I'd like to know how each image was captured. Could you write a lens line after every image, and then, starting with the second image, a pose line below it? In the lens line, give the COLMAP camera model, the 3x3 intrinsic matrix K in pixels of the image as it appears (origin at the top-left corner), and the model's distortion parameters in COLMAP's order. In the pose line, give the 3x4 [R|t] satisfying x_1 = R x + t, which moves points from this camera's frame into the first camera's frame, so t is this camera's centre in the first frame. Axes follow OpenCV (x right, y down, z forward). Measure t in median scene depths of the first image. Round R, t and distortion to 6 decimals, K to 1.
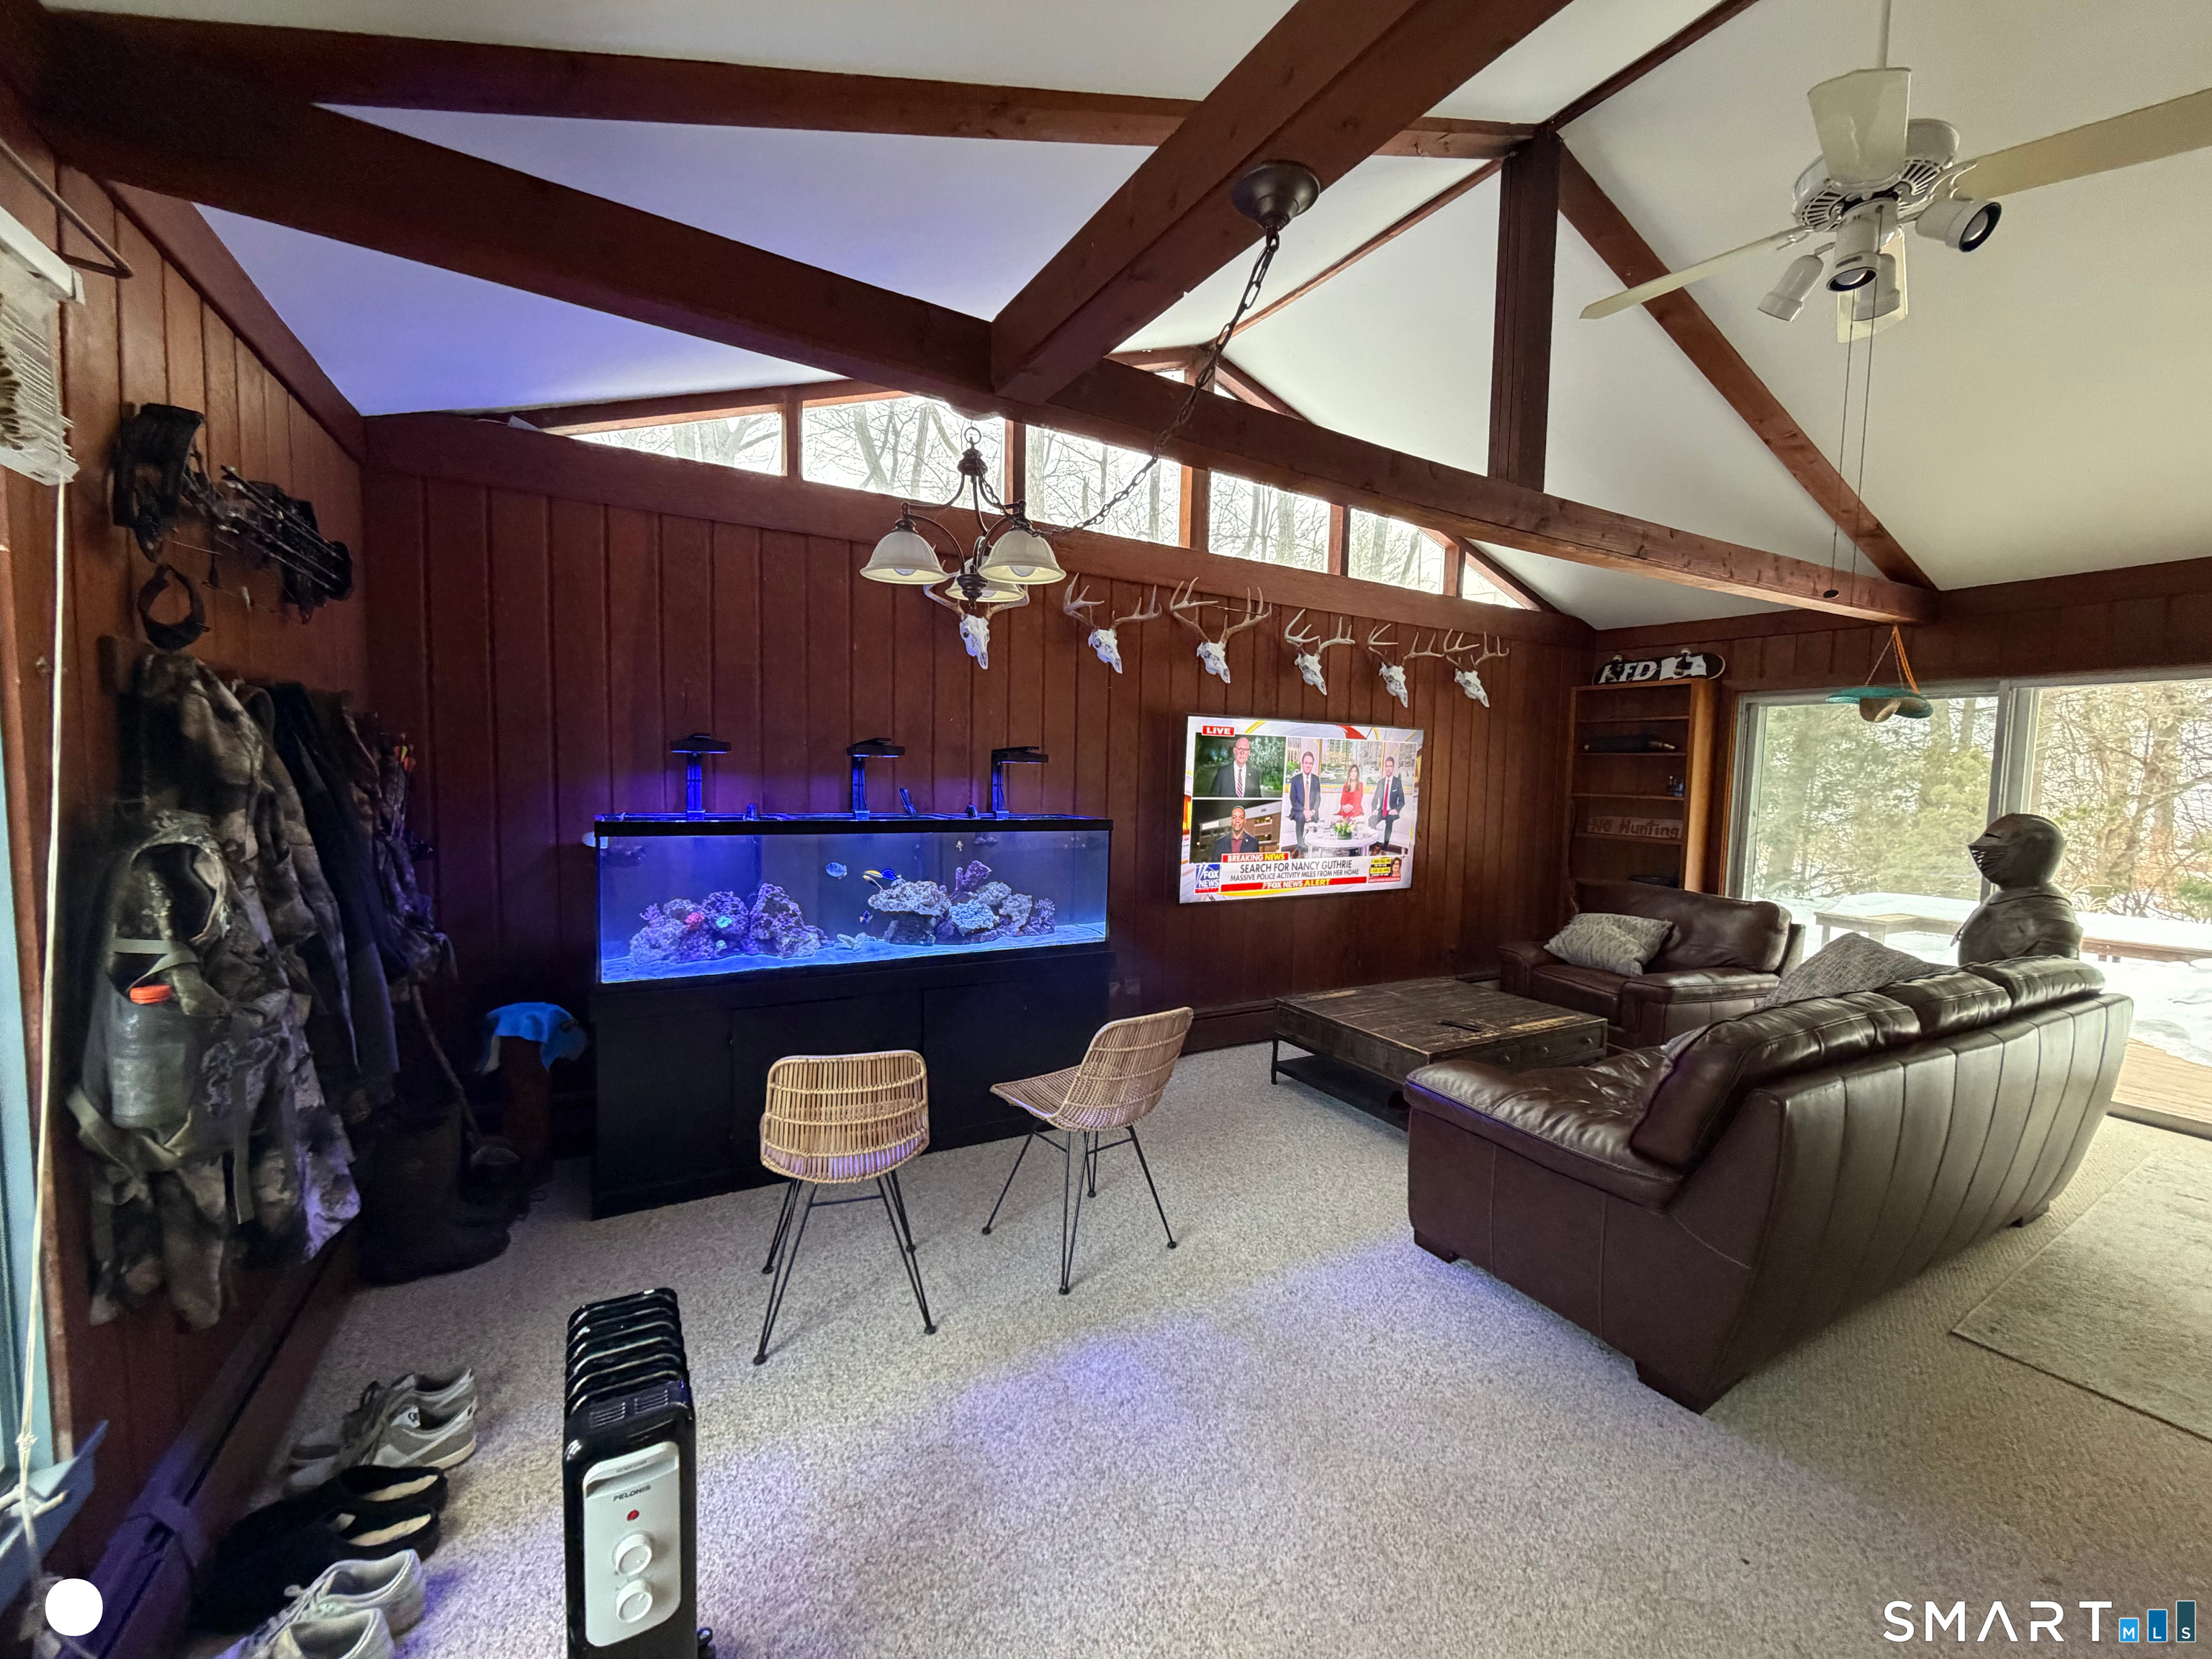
lens RADIAL K [[881.6, 0, 1110.0], [0, 881.6, 828.3], [0, 0, 1]] dist [0.001994, 0.000271]
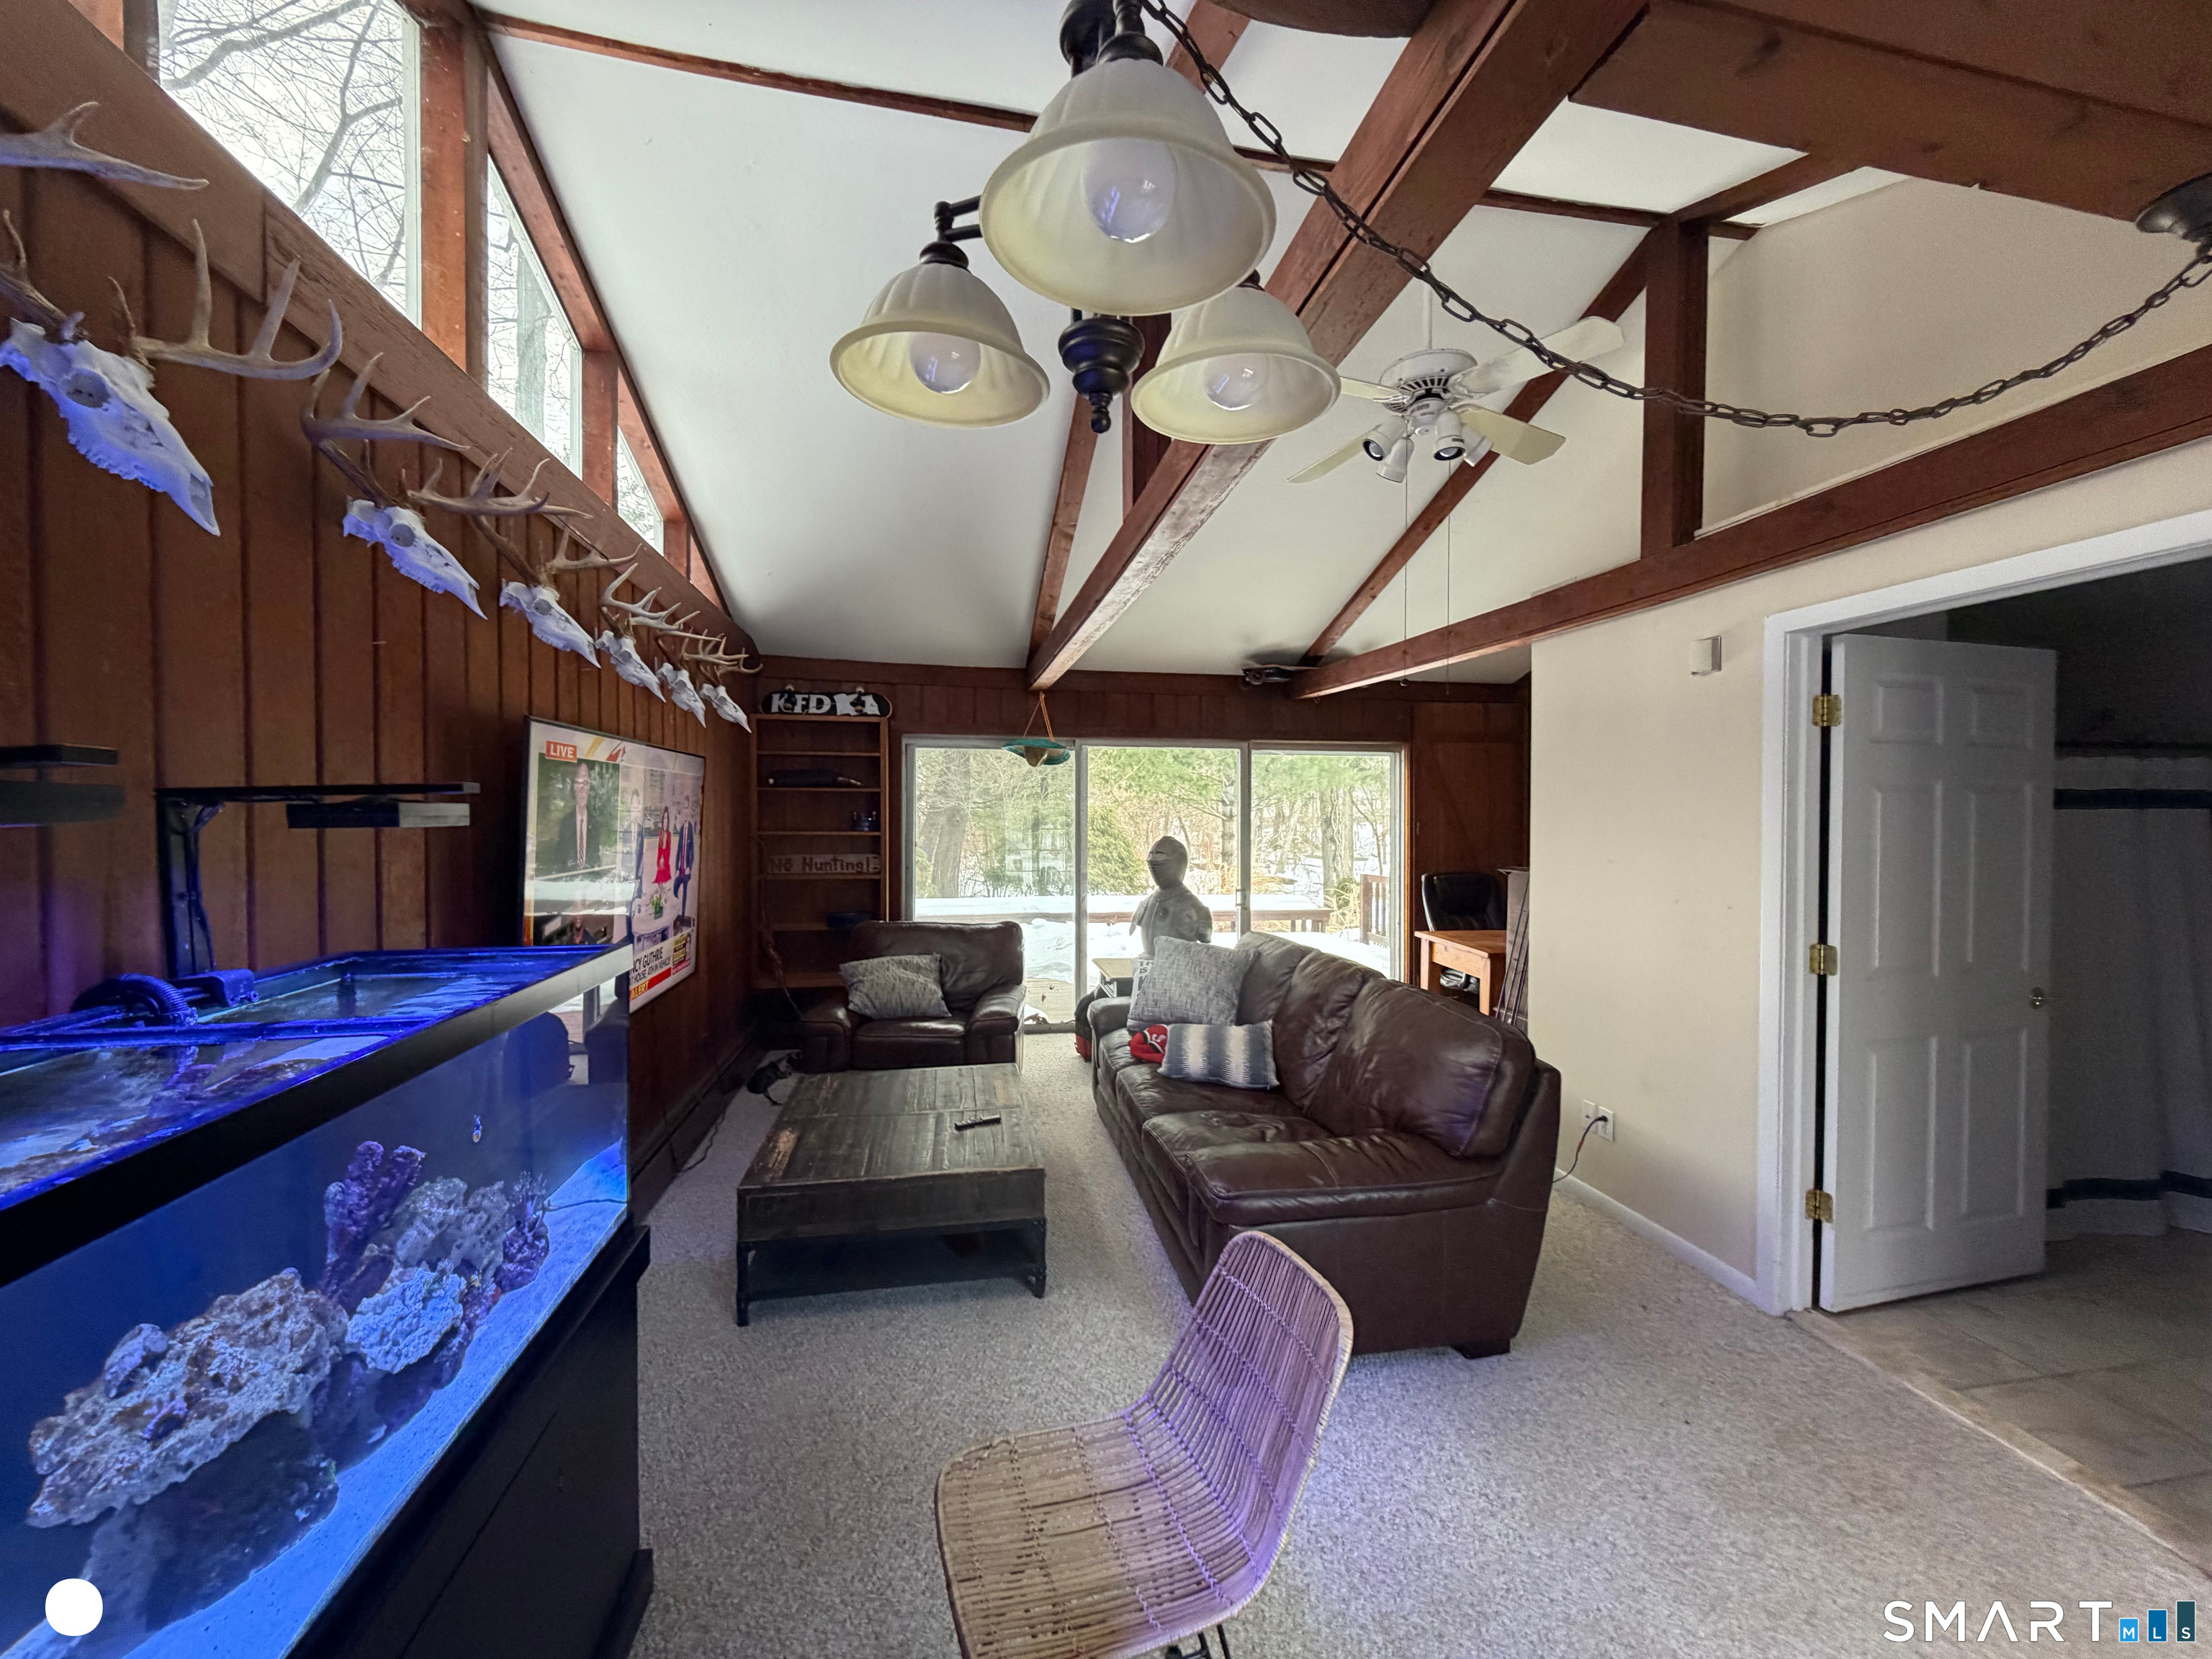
lens RADIAL K [[881.6, 0, 1111.0], [0, 881.6, 825.6], [0, 0, 1]] dist [0.001994, 0.000271]
pose [[0.324031, -0.038143, 0.945277, -0.233893], [0.068315, 0.997522, 0.016834, -0.041348], [-0.943577, 0.059122, 0.325834, 0.410973]]
